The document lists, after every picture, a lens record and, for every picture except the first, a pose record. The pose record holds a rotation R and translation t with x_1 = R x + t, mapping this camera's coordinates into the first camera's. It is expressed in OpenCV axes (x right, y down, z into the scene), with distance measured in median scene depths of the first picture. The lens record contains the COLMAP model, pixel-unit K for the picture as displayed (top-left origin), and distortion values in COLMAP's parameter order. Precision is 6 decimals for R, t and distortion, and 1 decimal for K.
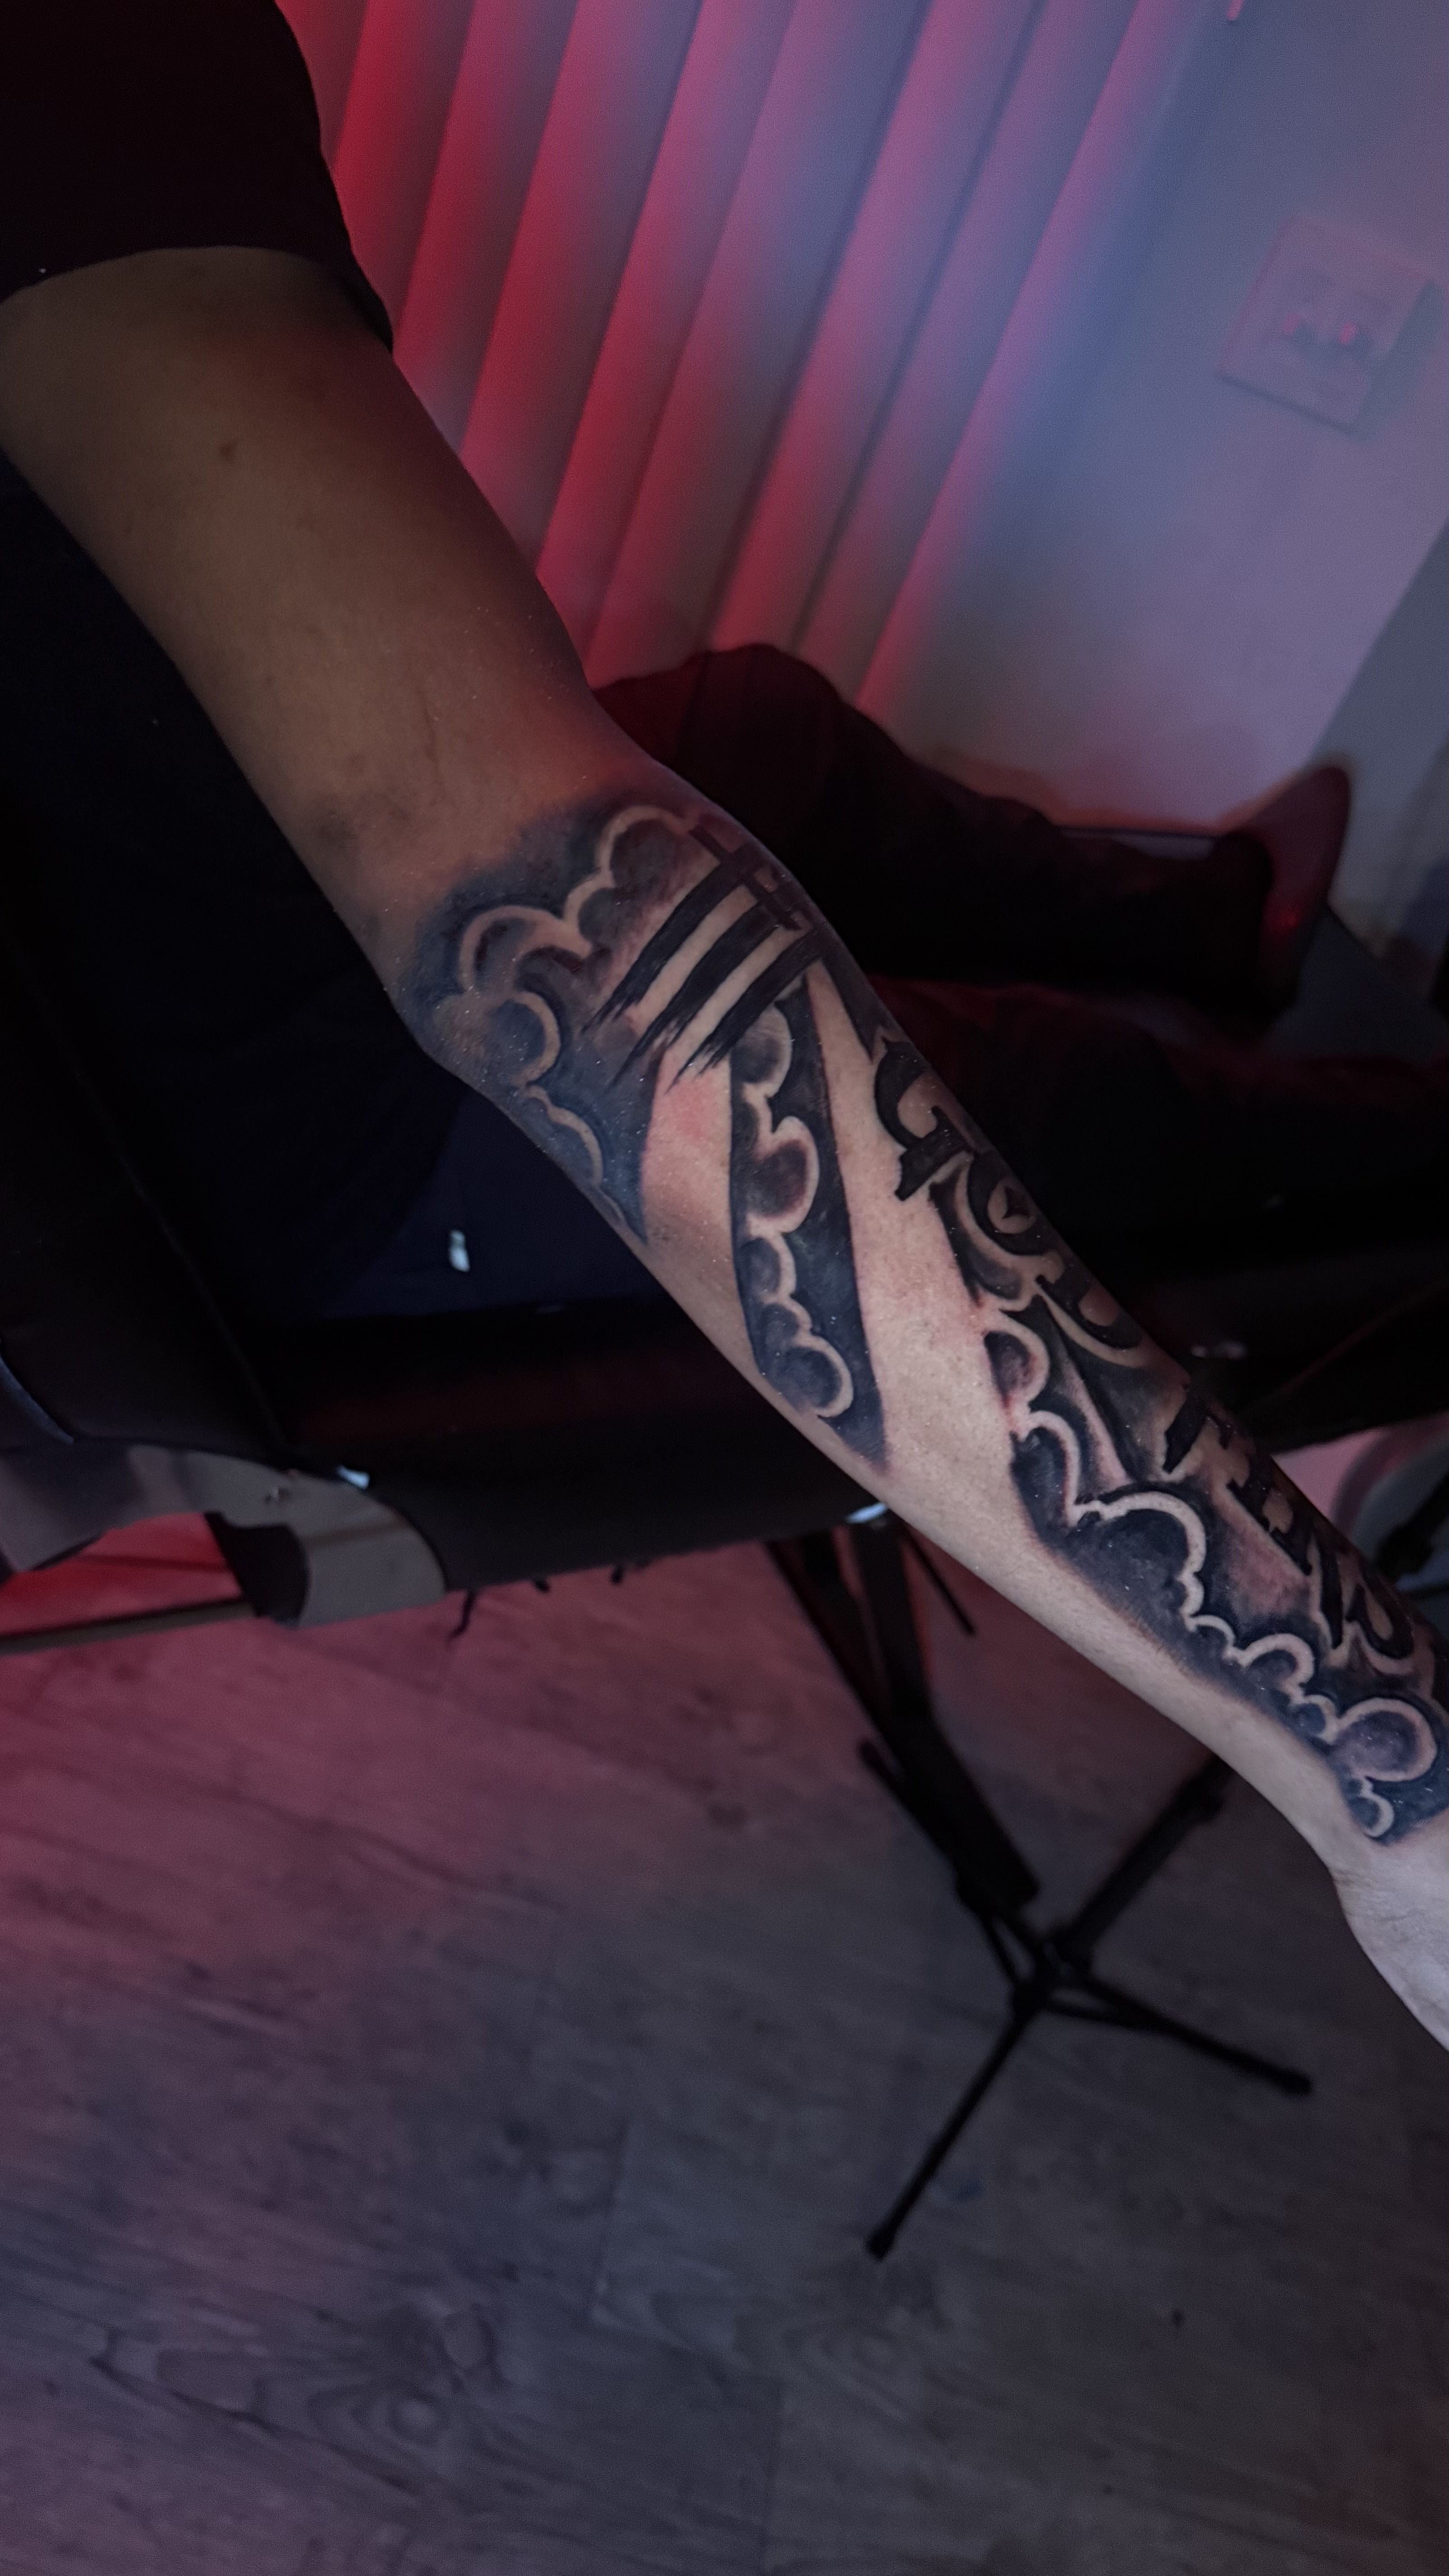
lens RADIAL K [[1855.5, 0, 737.5], [0, 1855.5, 1350.1], [0, 0, 1]] dist [0.043792, -0.079602]
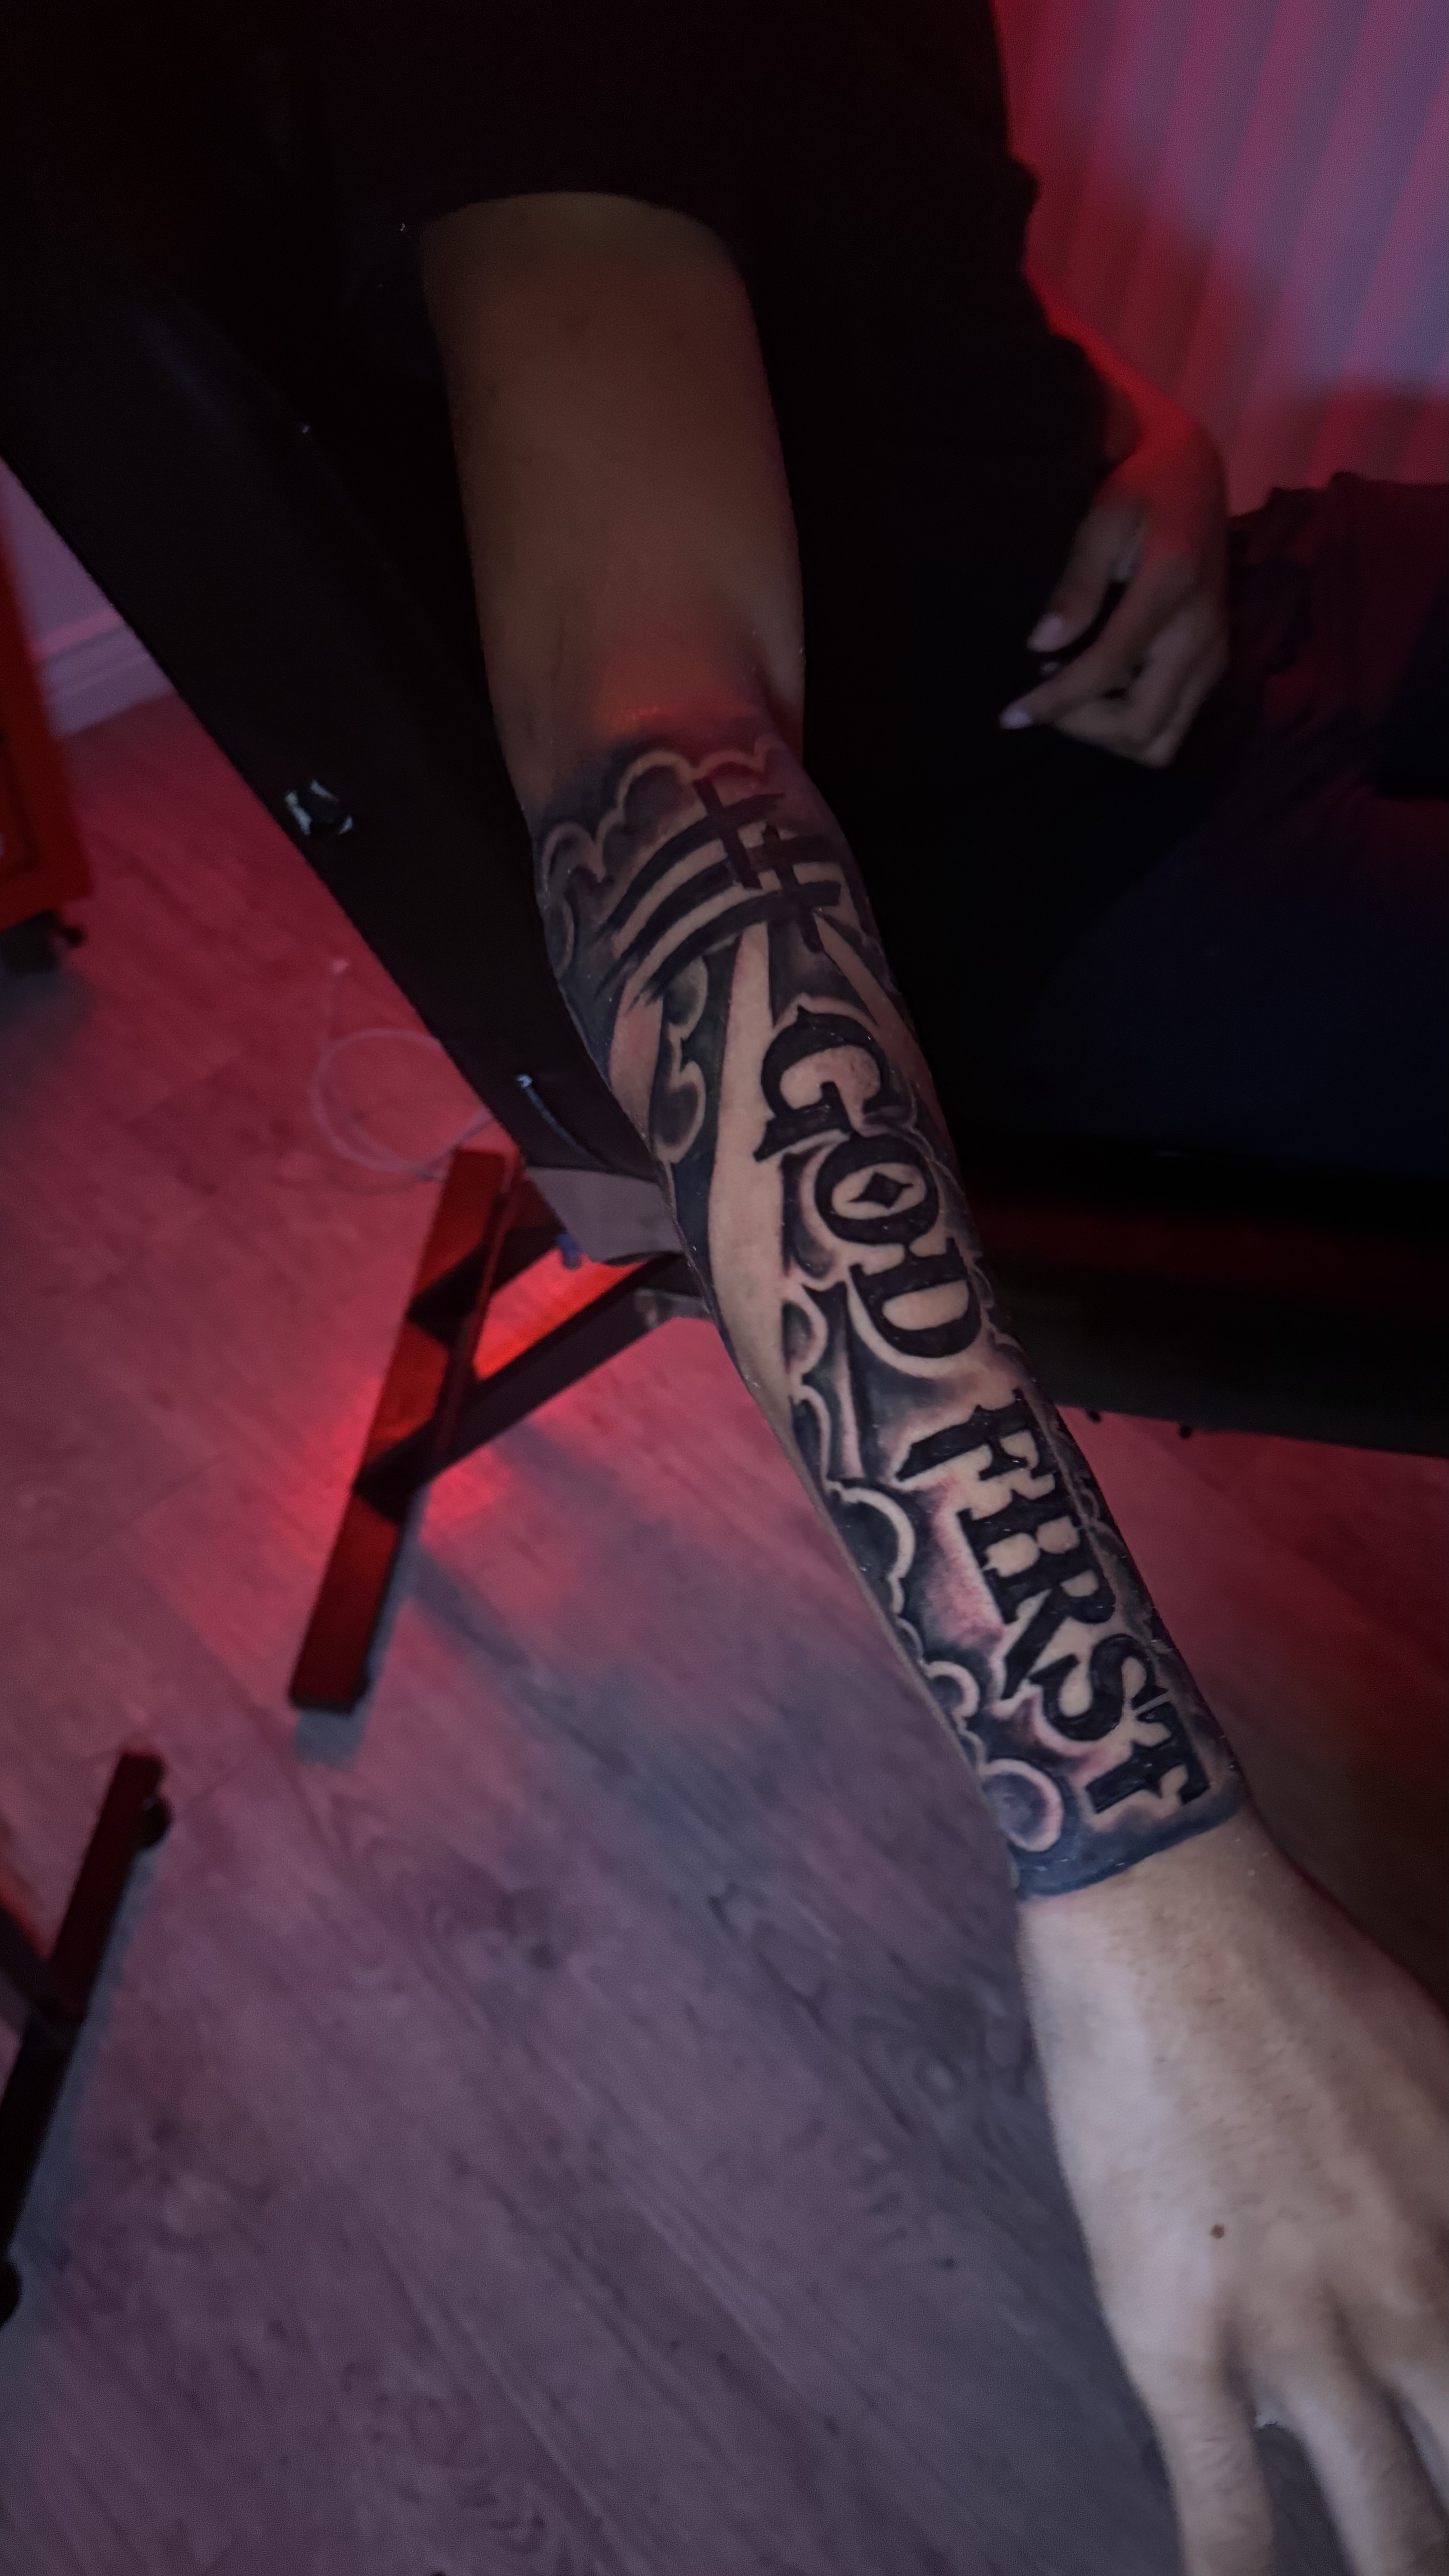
lens RADIAL K [[1855.5, 0, 724.5], [0, 1855.5, 1362.7], [0, 0, 1]] dist [0.043792, -0.079602]
pose [[0.796673, 0.312977, -0.517066, 0.663136], [-0.231249, 0.948234, 0.217661, -0.198409], [0.558422, -0.053834, 0.827808, 0.085222]]
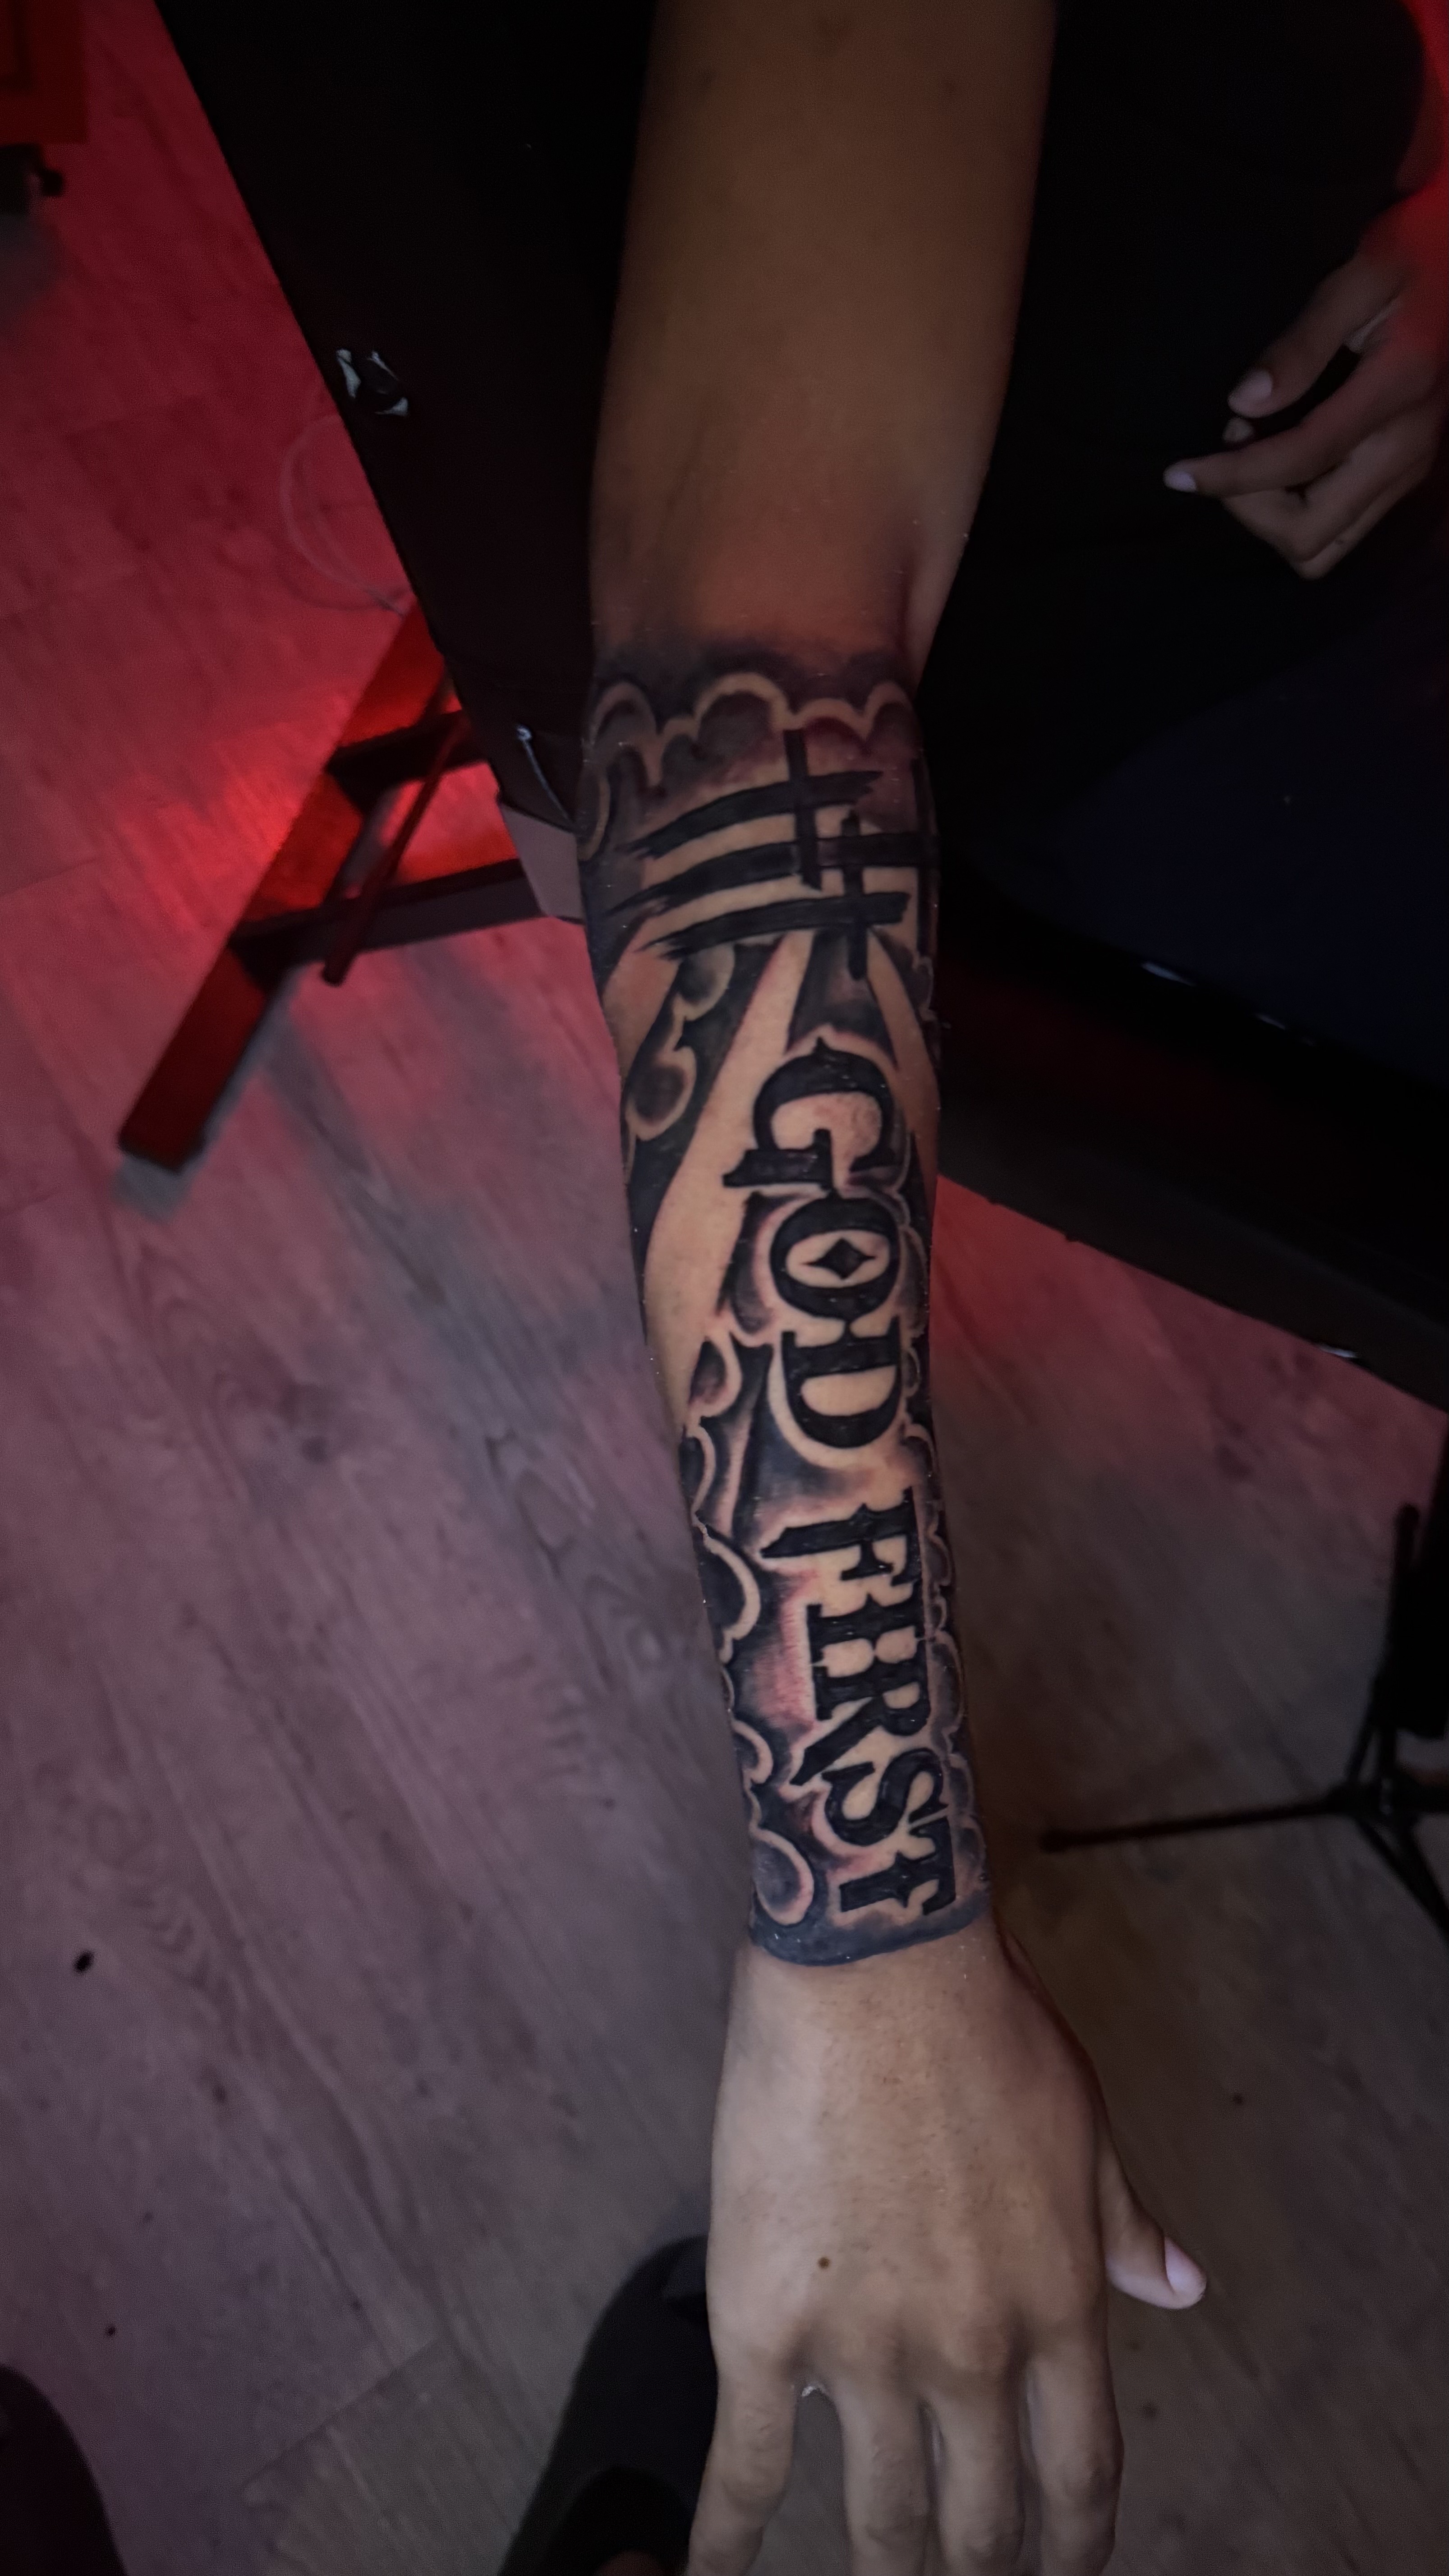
lens RADIAL K [[1855.5, 0, 744.0], [0, 1855.5, 1424.4], [0, 0, 1]] dist [0.043792, -0.079602]
pose [[0.686363, 0.668121, -0.287265, 0.463752], [-0.517415, 0.726185, 0.452700, -0.440544], [0.511066, -0.162081, 0.844122, 0.139292]]
